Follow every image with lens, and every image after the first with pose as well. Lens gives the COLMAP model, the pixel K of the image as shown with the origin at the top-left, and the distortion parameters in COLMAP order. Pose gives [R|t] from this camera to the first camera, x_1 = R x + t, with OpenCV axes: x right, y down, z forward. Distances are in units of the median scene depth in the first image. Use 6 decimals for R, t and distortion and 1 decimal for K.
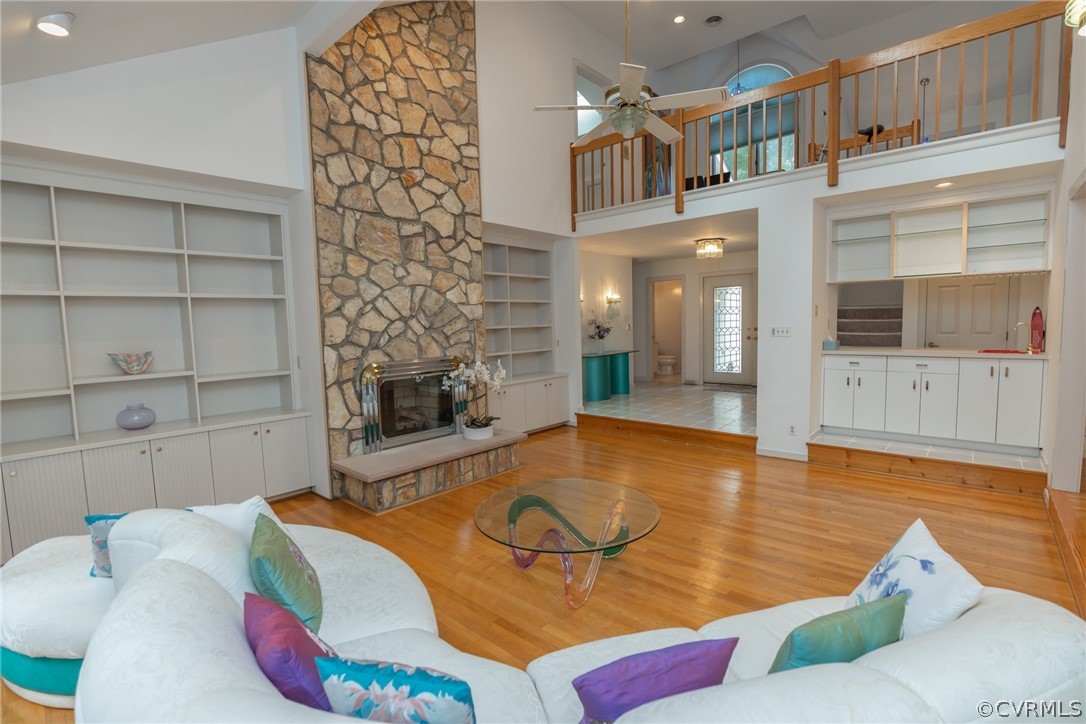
lens RADIAL K [[496.6, 0, 545.8], [0, 496.6, 364.3], [0, 0, 1]] dist [-0.036339, 0.007091]
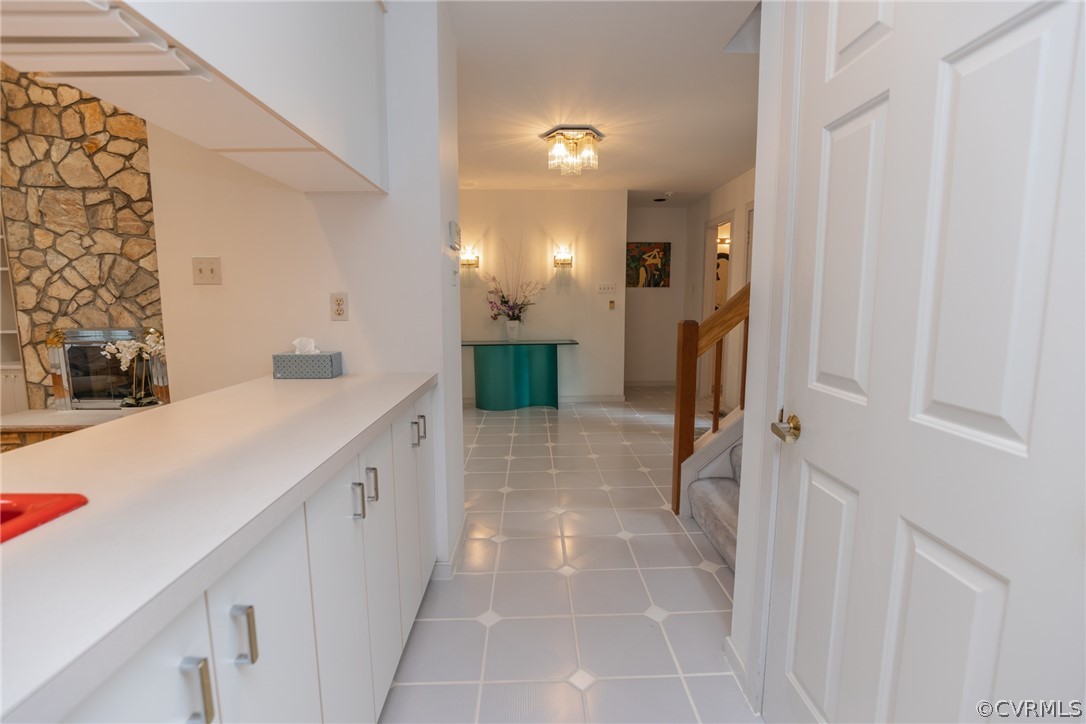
lens RADIAL K [[496.6, 0, 551.5], [0, 496.6, 365.2], [0, 0, 1]] dist [-0.036339, 0.007091]
pose [[0.692144, 0.119473, -0.711803, 1.114270], [-0.077289, 0.992803, 0.091483, -0.098912], [0.717609, -0.008305, 0.696396, 0.996269]]
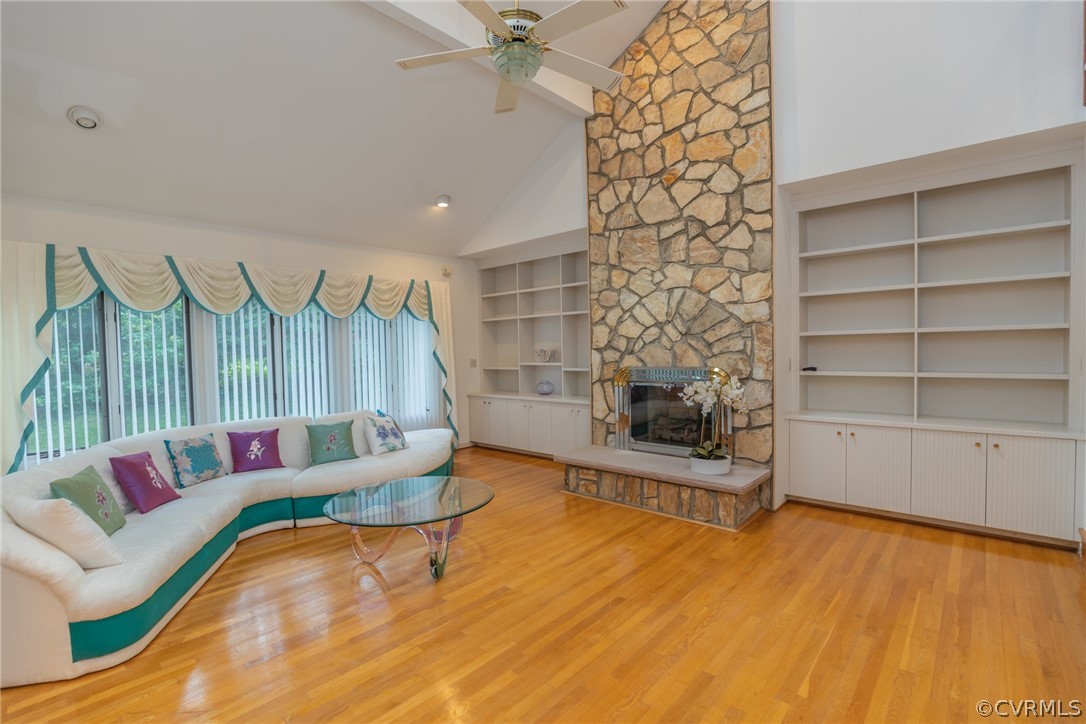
lens RADIAL K [[496.6, 0, 538.6], [0, 496.6, 365.3], [0, 0, 1]] dist [-0.036339, 0.007091]
pose [[-0.008426, 0.057051, -0.998336, 0.701449], [-0.065099, 0.996222, 0.057480, -0.053545], [0.997843, 0.065475, -0.004680, 0.782112]]
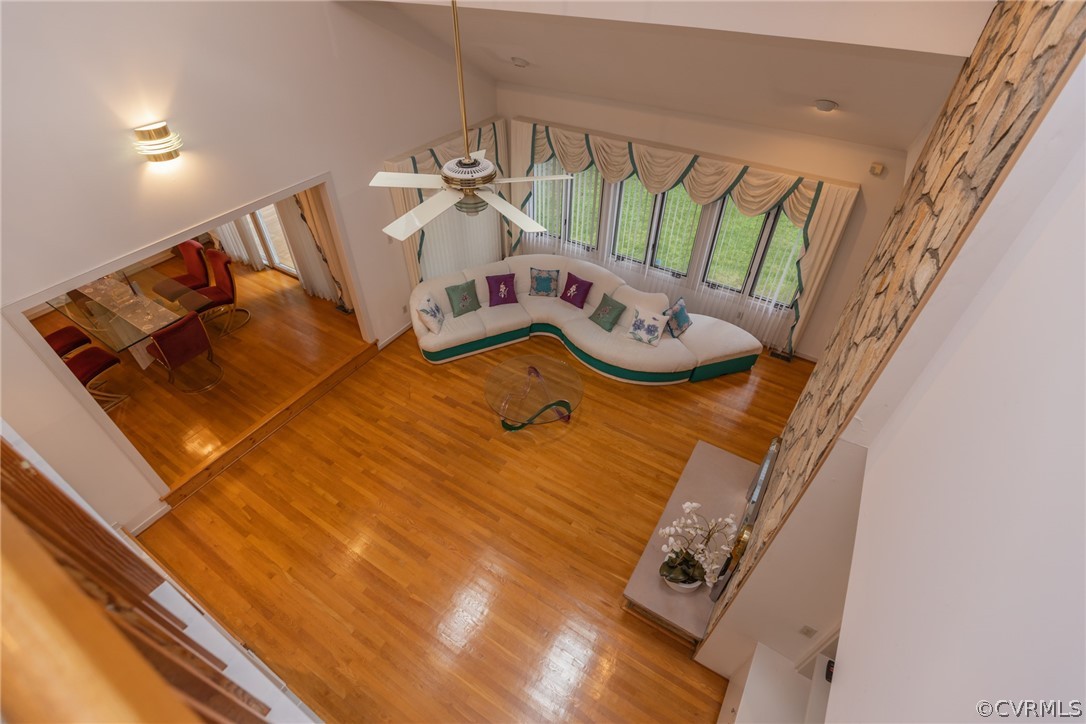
lens RADIAL K [[496.6, 0, 541.0], [0, 496.6, 358.8], [0, 0, 1]] dist [-0.036339, 0.007091]
pose [[-0.984576, 0.131256, -0.115676, 0.134123], [0.006690, 0.688938, 0.724789, -0.693285], [0.174827, 0.712836, -0.679191, 1.349524]]
